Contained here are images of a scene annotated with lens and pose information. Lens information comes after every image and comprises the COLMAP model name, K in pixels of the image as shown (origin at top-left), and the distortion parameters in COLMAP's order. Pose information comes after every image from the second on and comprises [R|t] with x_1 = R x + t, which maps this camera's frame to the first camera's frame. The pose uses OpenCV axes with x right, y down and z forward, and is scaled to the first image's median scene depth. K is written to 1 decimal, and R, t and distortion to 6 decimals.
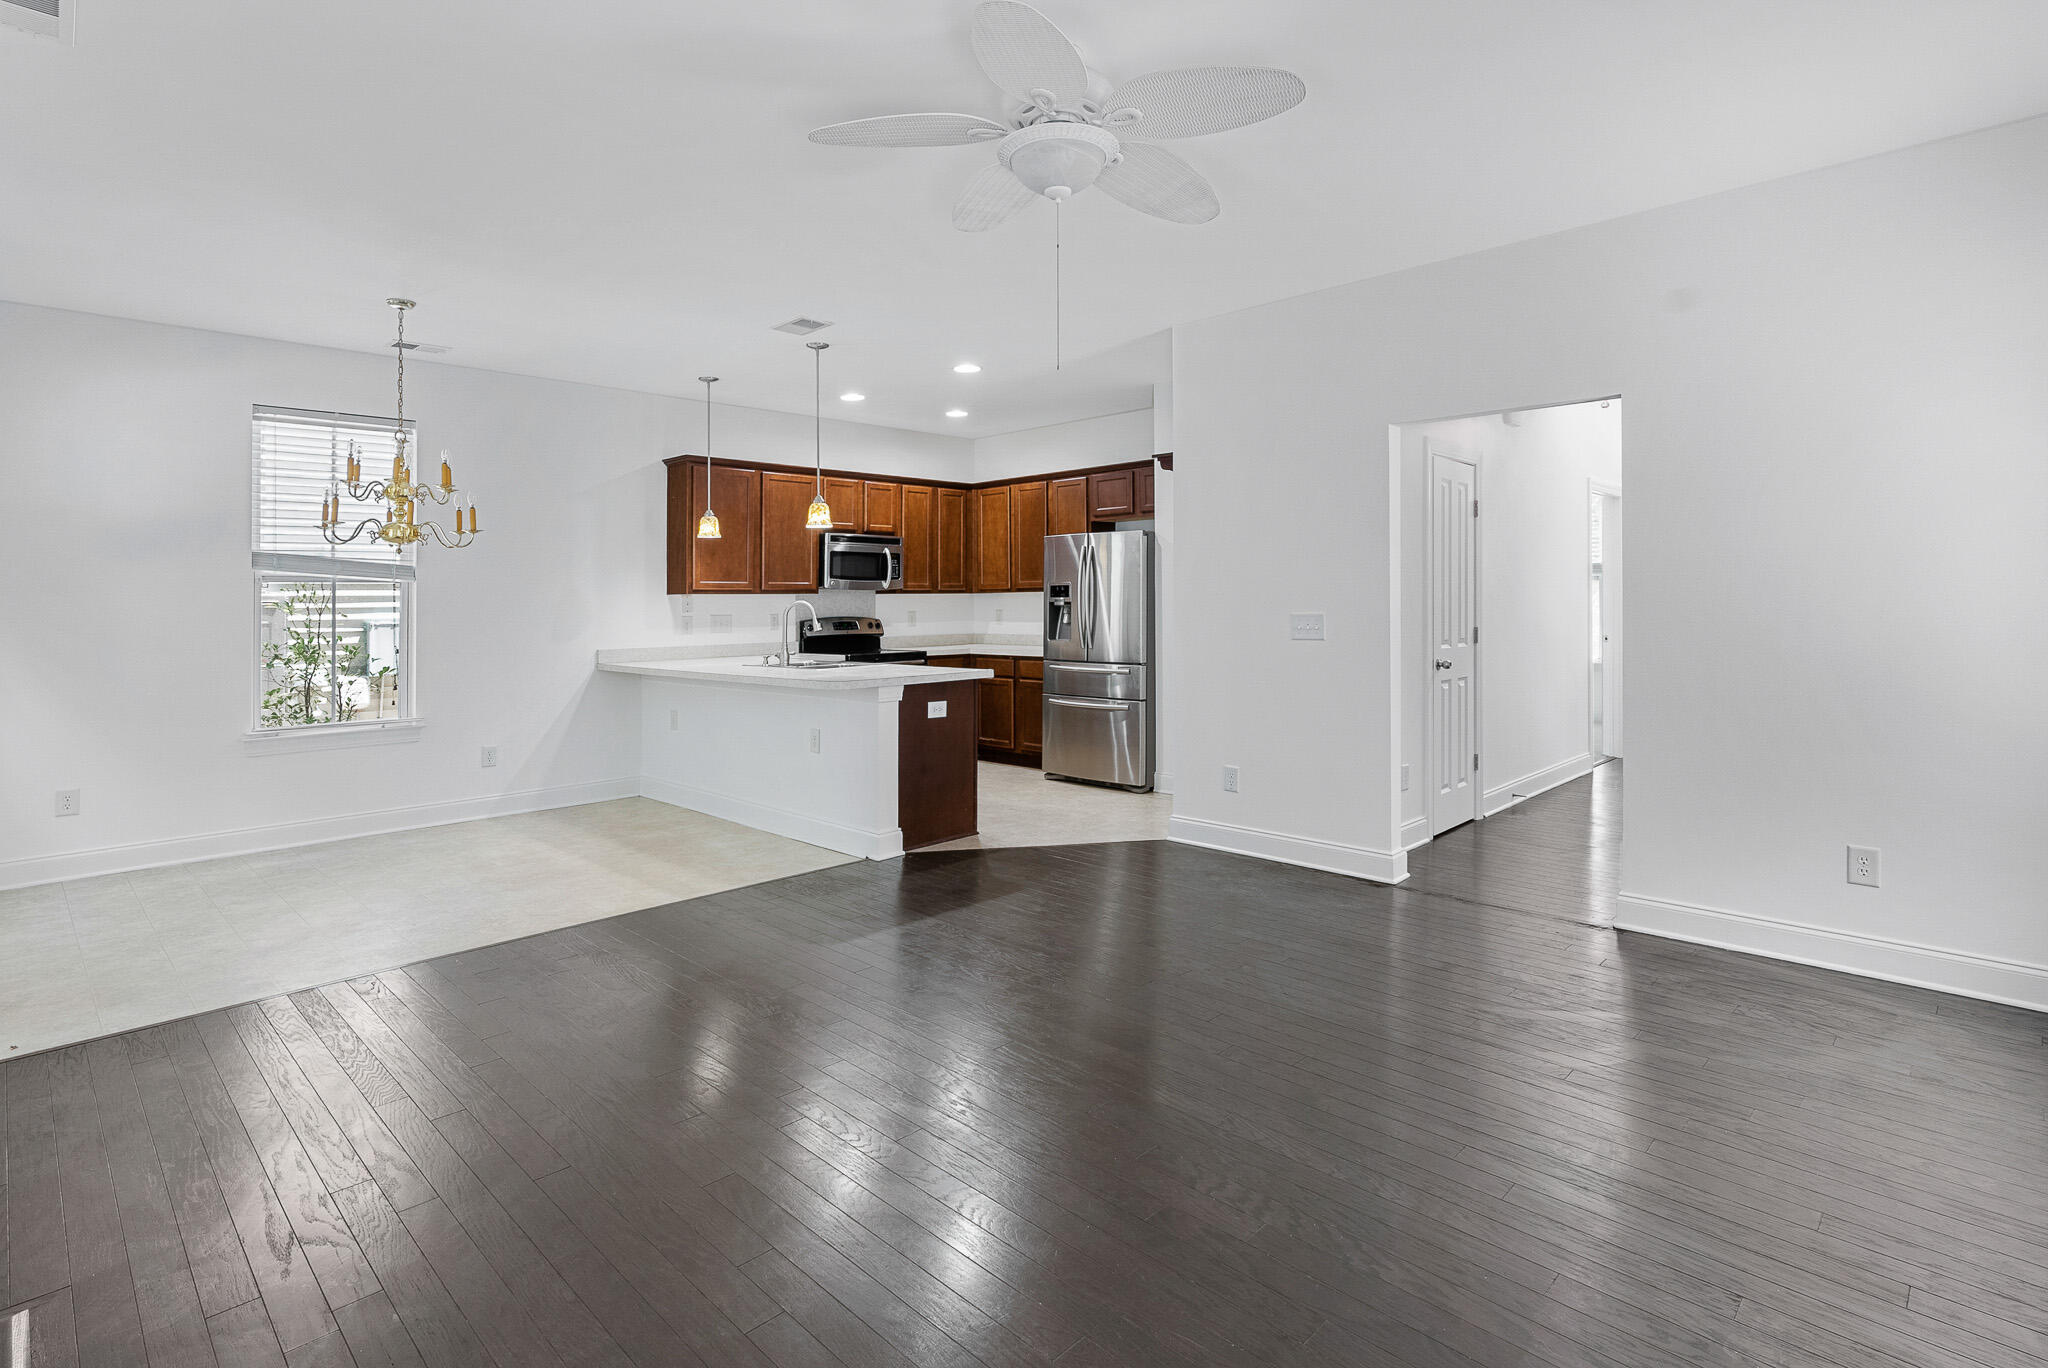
lens RADIAL K [[1053.7, 0, 1069.0], [0, 1053.7, 432.3], [0, 0, 1]] dist [-0.006900, 0.002072]
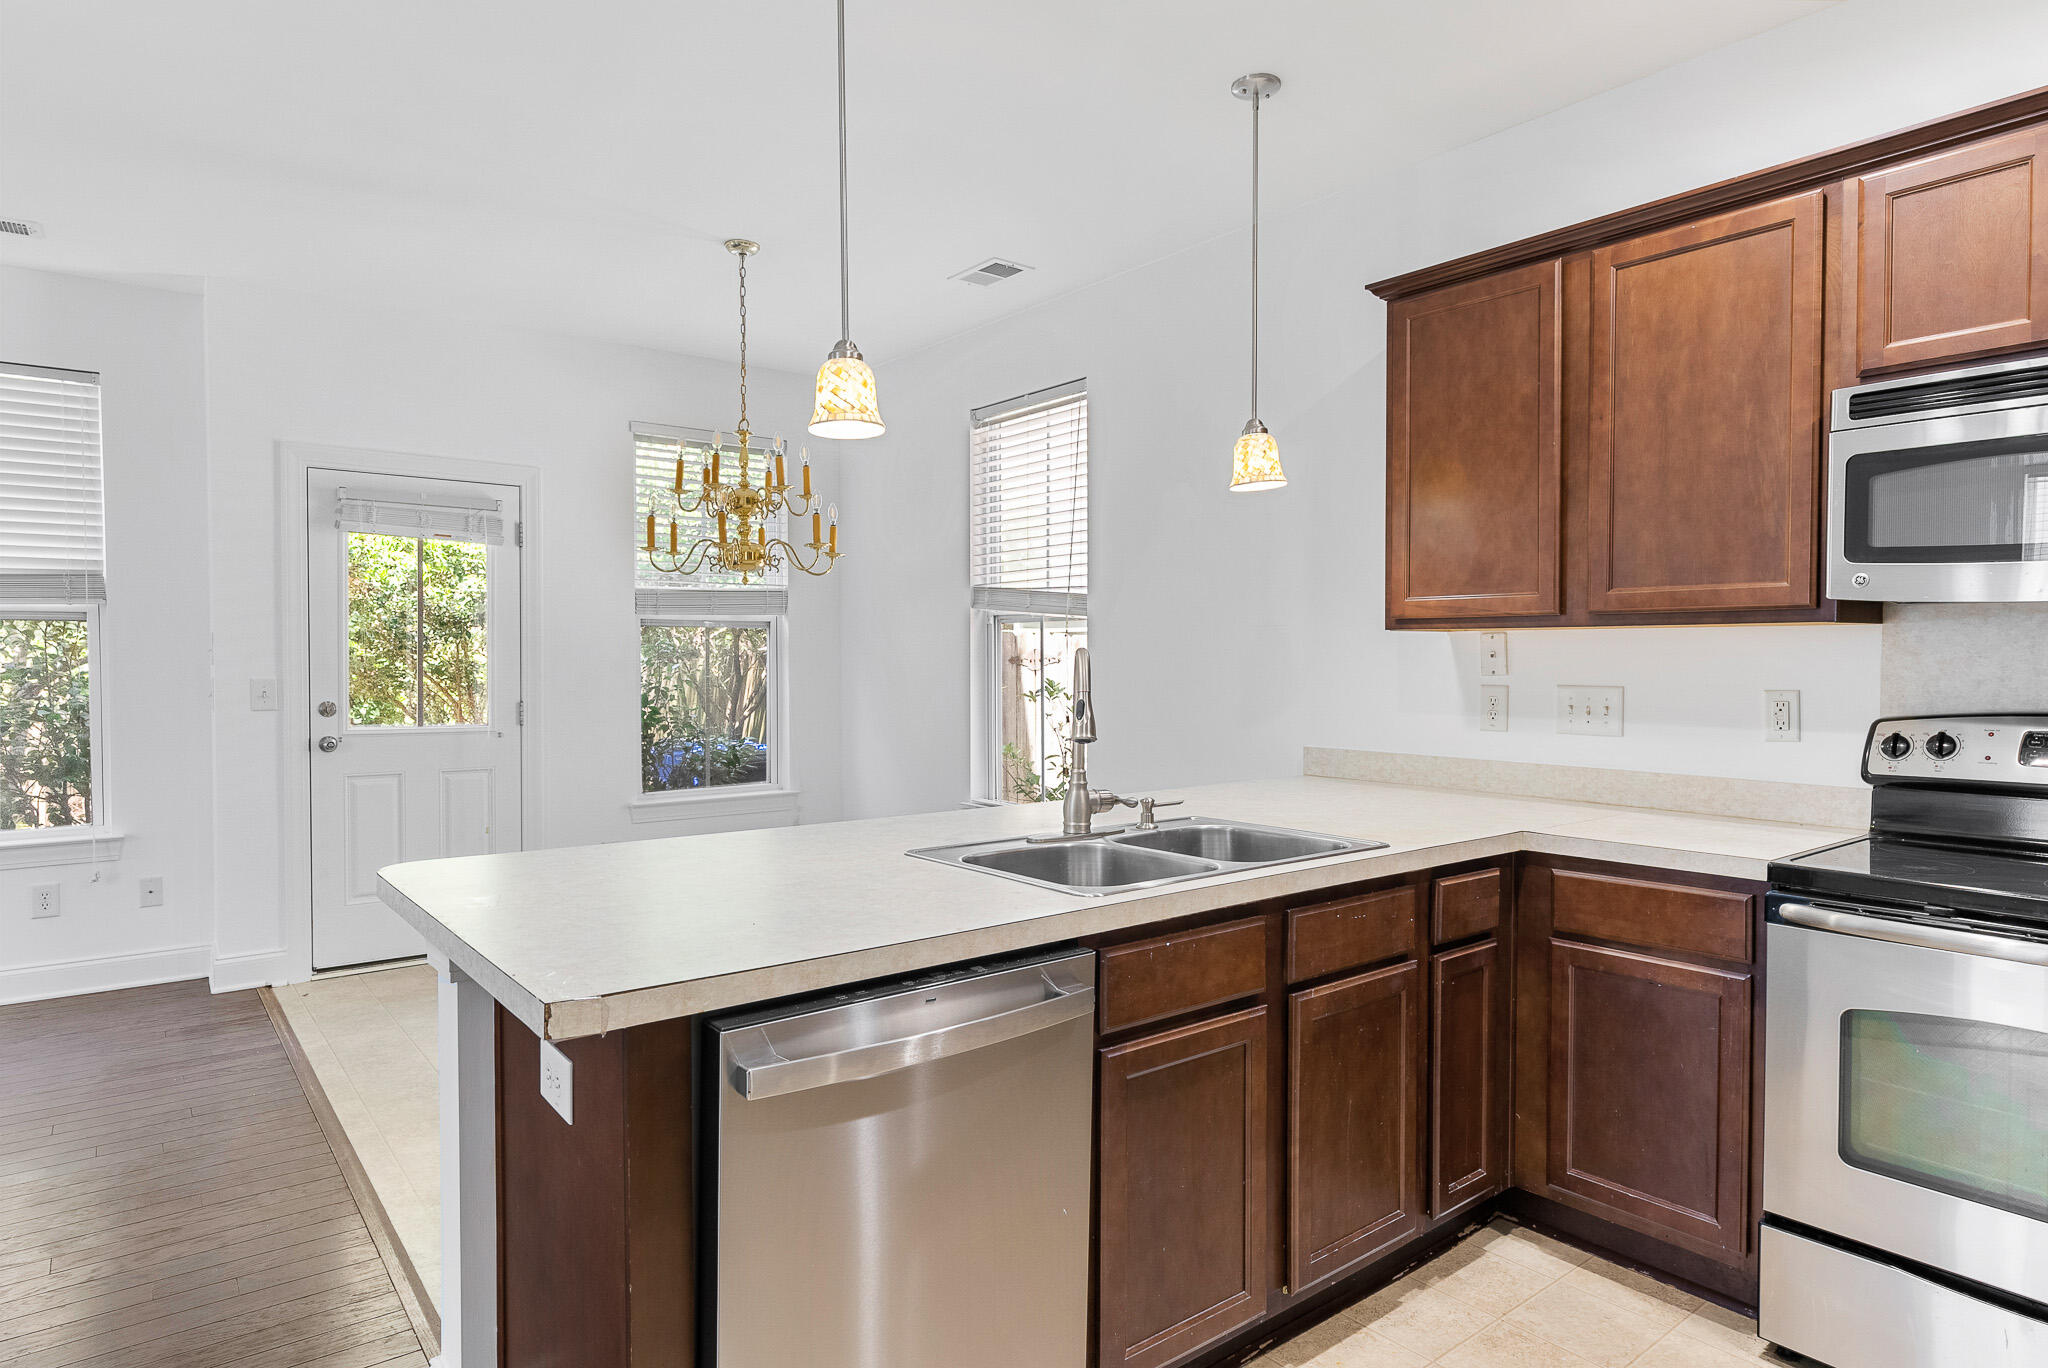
lens RADIAL K [[1172.7, 0, 1035.0], [0, 1172.7, 689.0], [0, 0, 1]] dist [-0.006452, -0.002912]
pose [[-0.171490, 0.042508, -0.984268, 0.096344], [0.159530, 0.987082, 0.014834, 0.143308], [0.972184, -0.154477, -0.176055, 0.916436]]
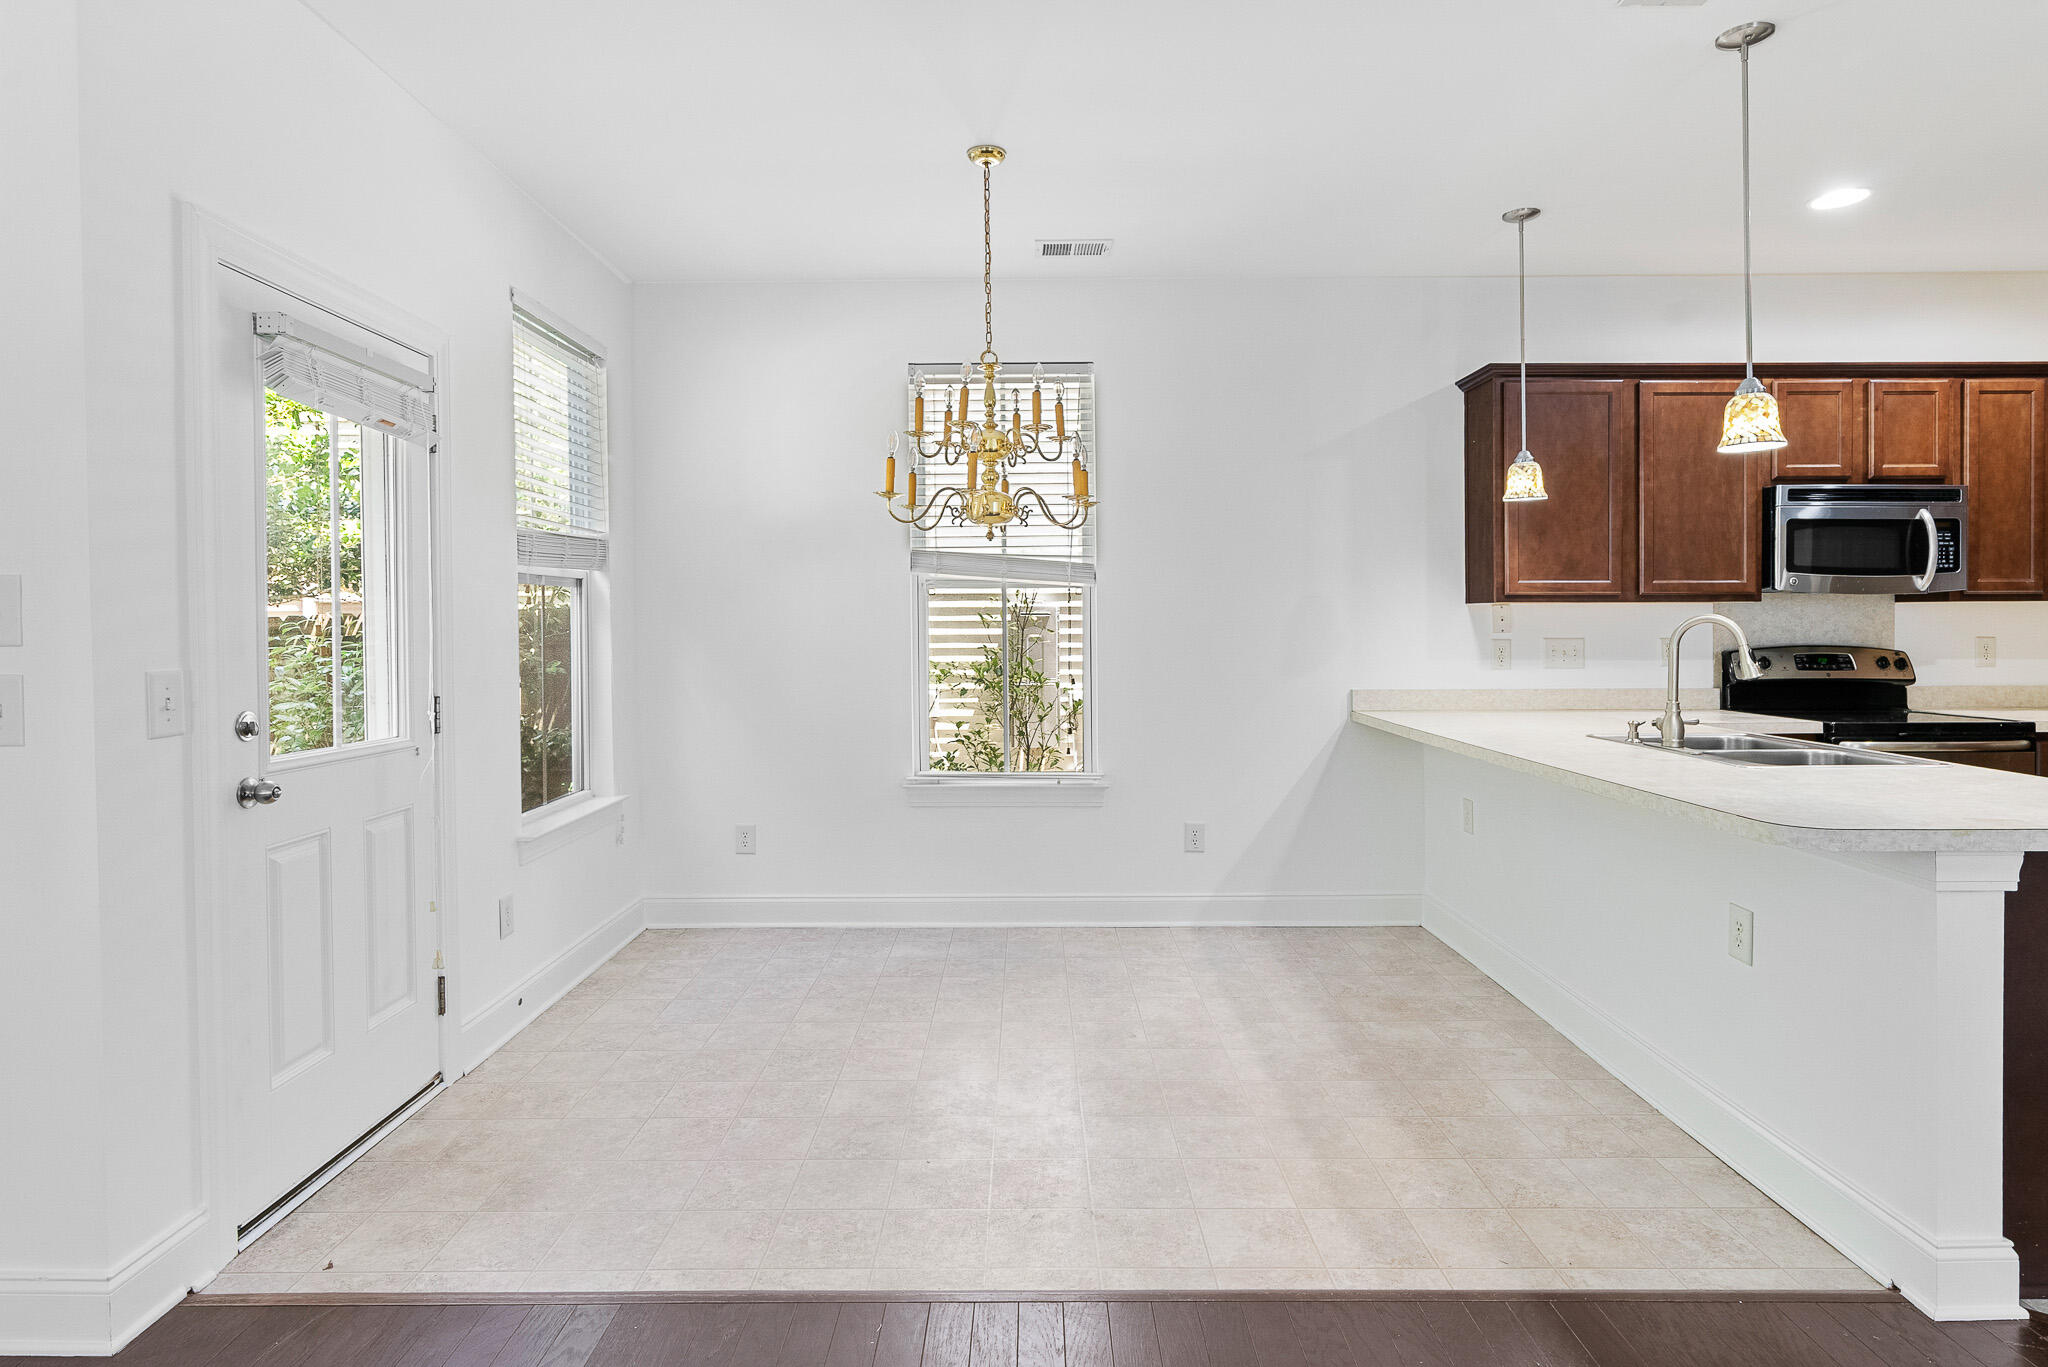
lens RADIAL K [[1078.7, 0, 1034.6], [0, 1078.7, 662.3], [0, 0, 1]] dist [-0.009877, 0.004925]
pose [[0.669296, 0.038618, -0.741991, -0.086800], [0.112960, 0.981751, 0.152990, 0.063988], [0.734359, -0.186211, 0.652720, 0.402673]]
